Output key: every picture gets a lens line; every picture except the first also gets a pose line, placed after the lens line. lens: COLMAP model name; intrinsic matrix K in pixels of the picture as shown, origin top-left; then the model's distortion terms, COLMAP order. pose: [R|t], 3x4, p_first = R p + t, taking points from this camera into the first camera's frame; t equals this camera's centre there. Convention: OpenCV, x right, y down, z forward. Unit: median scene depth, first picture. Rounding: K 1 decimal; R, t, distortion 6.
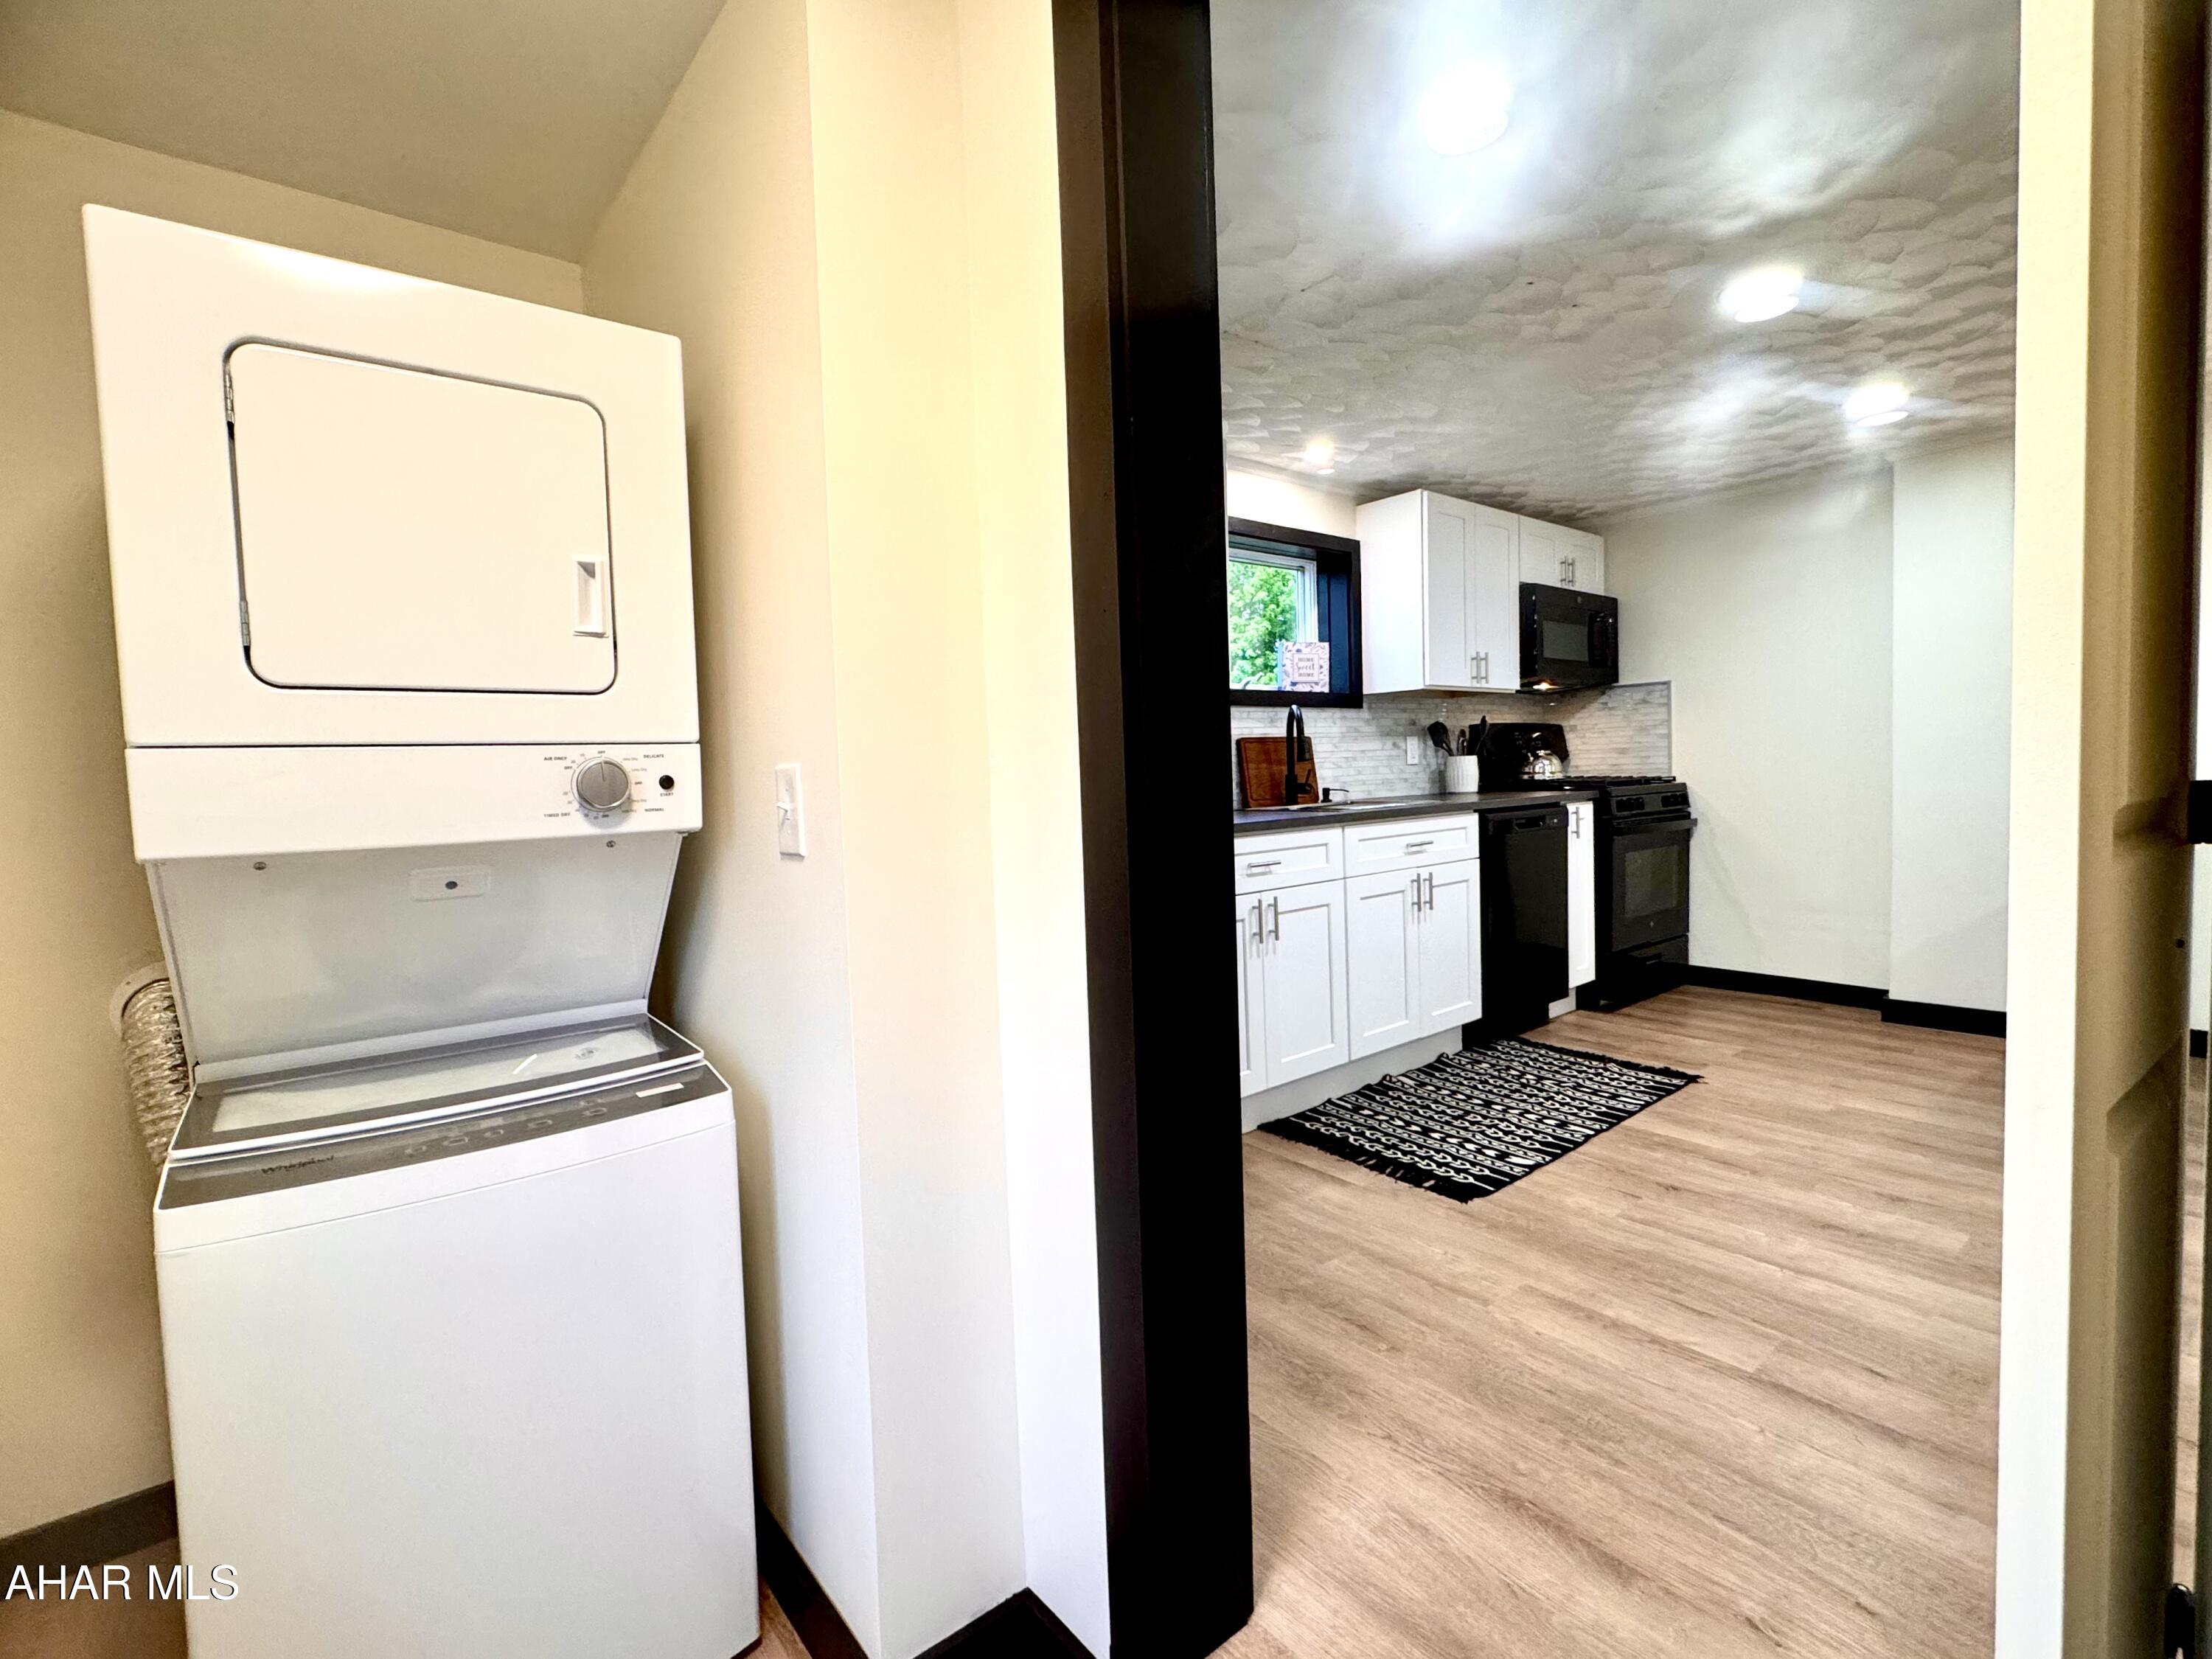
lens RADIAL K [[1021.9, 0, 1110.5], [0, 1021.9, 830.1], [0, 0, 1]] dist [-0.000534, -0.000008]
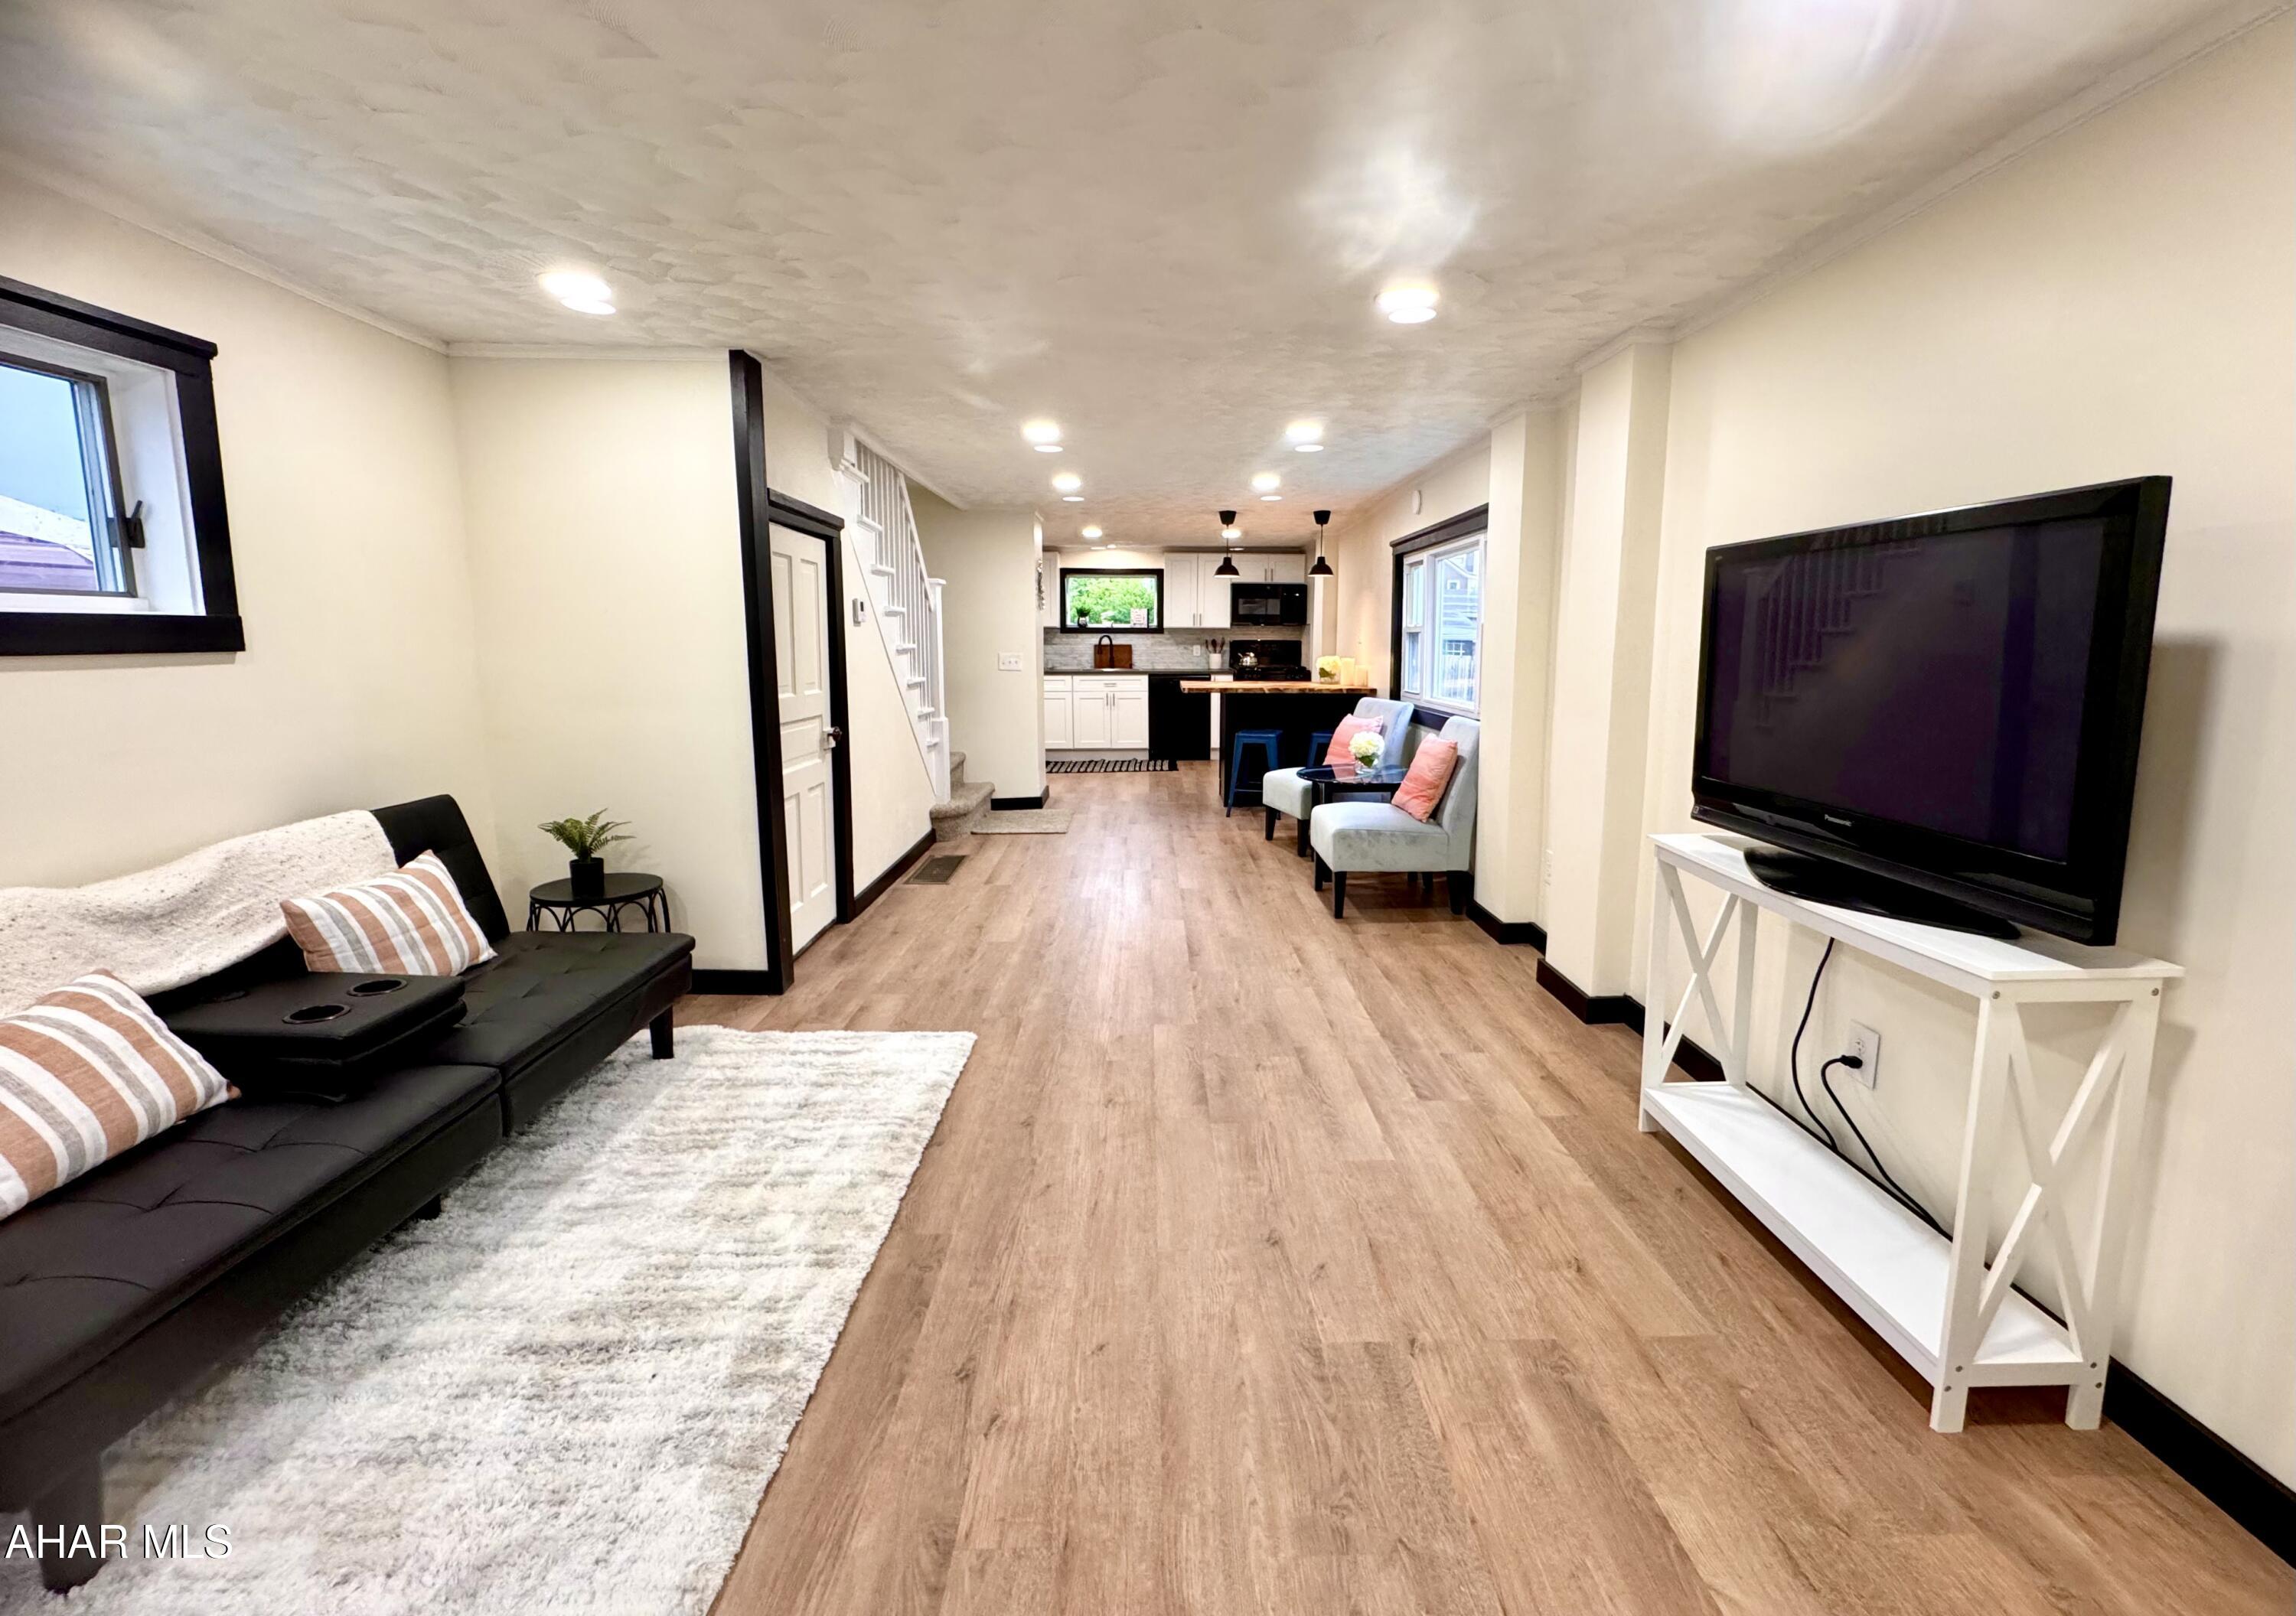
lens RADIAL K [[943.0, 0, 1180.5], [0, 943.0, 766.2], [0, 0, 1]] dist [0.000398, 0.001015]
pose [[0.797778, 0.117094, -0.591471, 1.727162], [-0.064831, 0.991933, 0.108930, -0.049266], [0.599455, -0.048556, 0.798934, -0.894123]]
